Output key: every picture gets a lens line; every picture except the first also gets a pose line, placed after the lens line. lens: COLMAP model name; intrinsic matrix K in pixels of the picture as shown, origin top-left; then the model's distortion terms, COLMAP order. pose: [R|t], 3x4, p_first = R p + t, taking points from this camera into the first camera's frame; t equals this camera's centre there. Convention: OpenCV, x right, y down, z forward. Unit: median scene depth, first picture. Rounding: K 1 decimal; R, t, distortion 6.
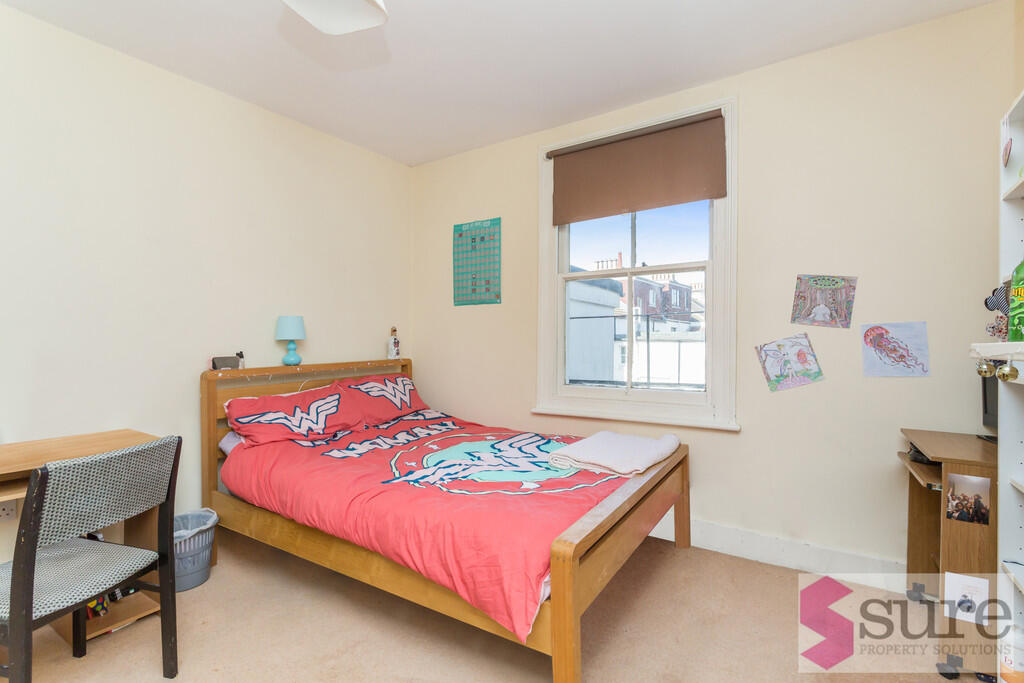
lens RADIAL K [[482.0, 0, 511.1], [0, 482.0, 334.9], [0, 0, 1]] dist [0.001912, 0.000121]
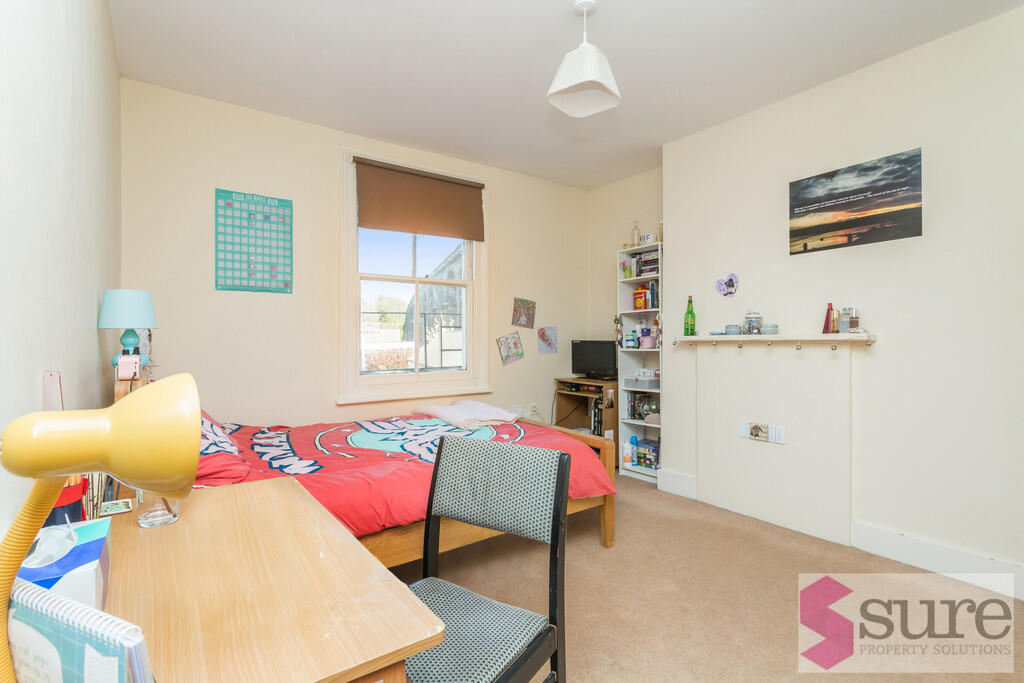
lens RADIAL K [[482.0, 0, 511.4], [0, 482.0, 345.5], [0, 0, 1]] dist [0.001912, 0.000121]
pose [[0.374104, -0.008498, 0.927348, -0.994663], [-0.010287, 0.999858, 0.013312, 0.024264], [-0.927330, -0.014520, 0.373964, 0.353523]]
